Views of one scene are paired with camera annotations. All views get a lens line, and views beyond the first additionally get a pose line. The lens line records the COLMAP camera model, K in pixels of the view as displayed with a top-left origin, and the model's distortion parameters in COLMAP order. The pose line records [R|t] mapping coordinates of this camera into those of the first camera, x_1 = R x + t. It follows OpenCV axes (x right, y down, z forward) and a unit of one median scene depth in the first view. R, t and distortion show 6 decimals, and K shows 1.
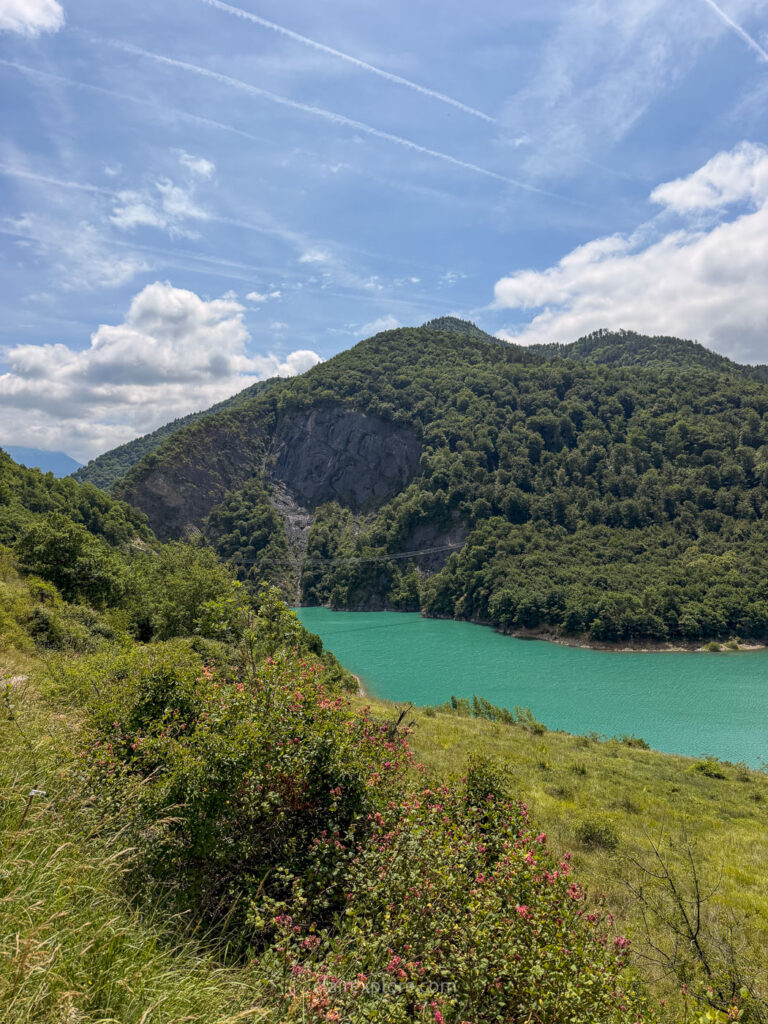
lens RADIAL K [[714.8, 0, 388.5], [0, 714.8, 515.2], [0, 0, 1]] dist [0.100473, -0.146935]
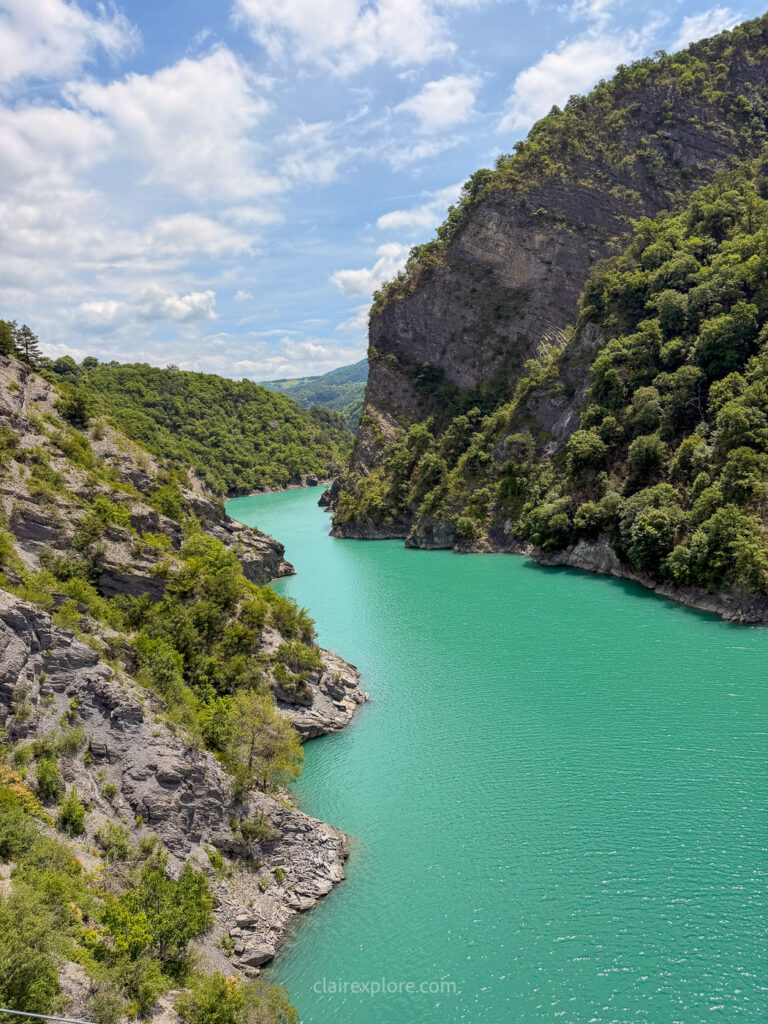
lens RADIAL K [[714.8, 0, 388.5], [0, 714.8, 515.2], [0, 0, 1]] dist [0.100473, -0.146935]
pose [[0.778092, 0.066916, -0.624576, -0.088849], [0.059037, 0.982118, 0.178770, 0.038960], [0.625370, -0.175973, 0.760227, 0.625637]]
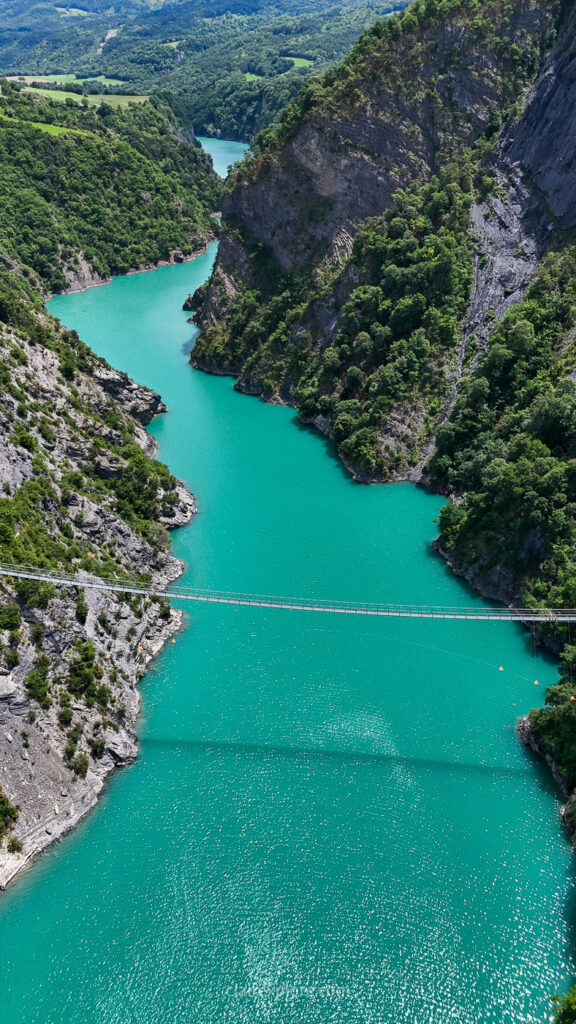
lens RADIAL K [[754.4, 0, 287.3], [0, 754.4, 510.8], [0, 0, 1]] dist [0.073563, -0.060388]
pose [[0.783105, 0.366306, -0.502559, 0.085116], [-0.021314, 0.823452, 0.566986, -0.156334], [0.621524, -0.433298, 0.652657, 0.472191]]
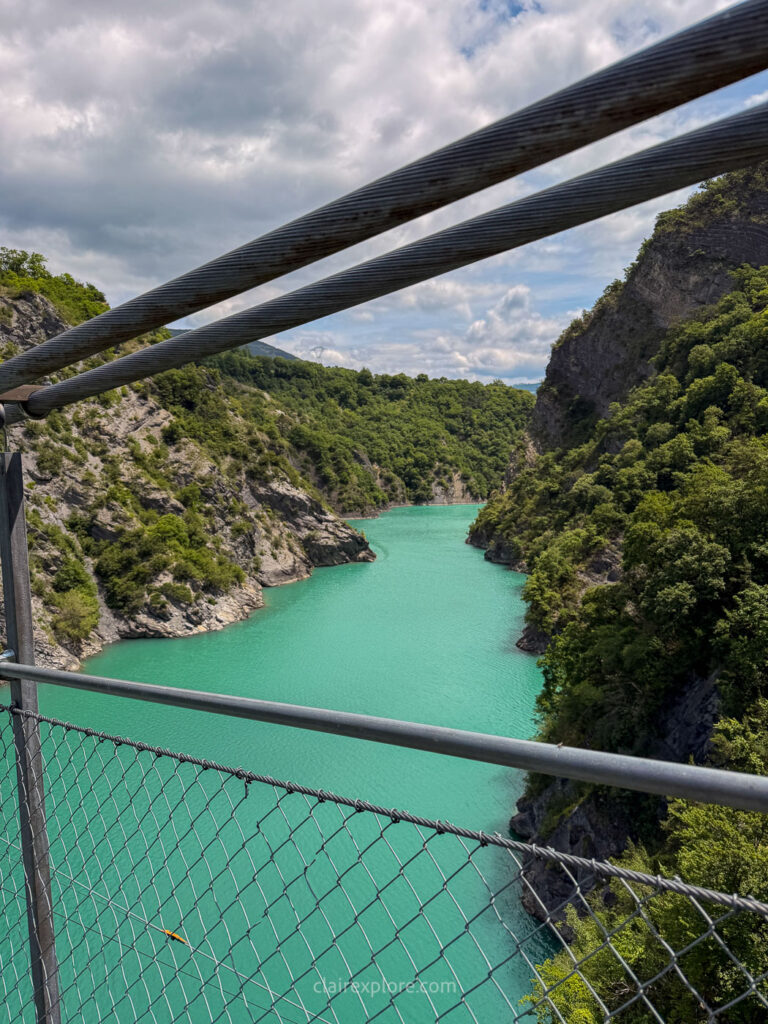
lens RADIAL K [[711.2, 0, 384.0], [0, 711.2, 512.0], [0, 0, 1]] dist [0.055418, -0.093204]
pose [[0.289469, 0.138616, -0.947097, 0.067473], [0.019523, 0.988398, 0.150628, 0.029148], [0.956988, -0.062093, 0.283405, 0.729494]]
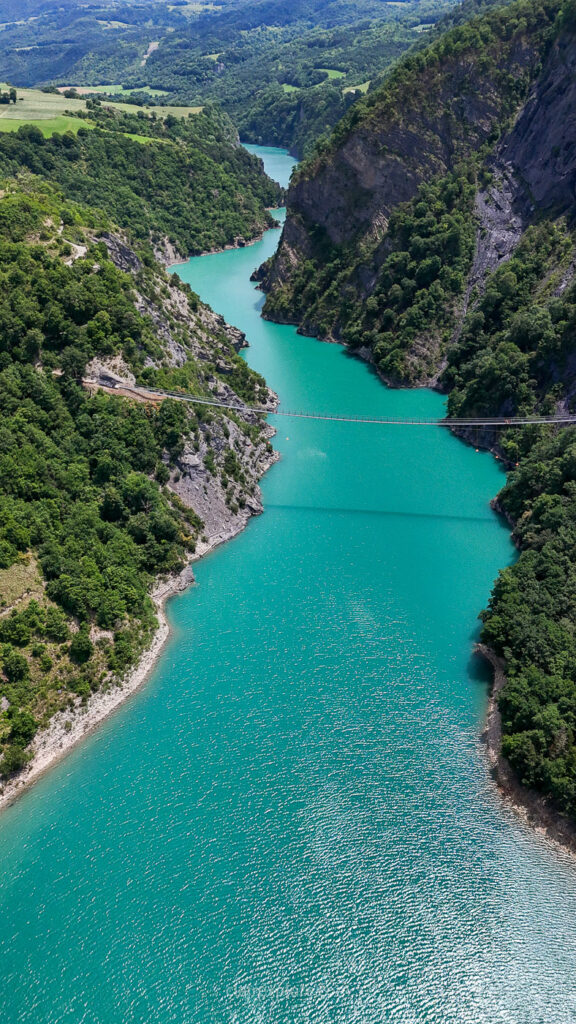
lens RADIAL K [[754.4, 0, 287.3], [0, 754.4, 510.8], [0, 0, 1]] dist [0.073563, -0.060388]
pose [[0.764722, 0.371841, -0.526246, 0.206171], [-0.014301, 0.826288, 0.563066, -0.192662], [0.644202, -0.423063, 0.637198, 0.270709]]
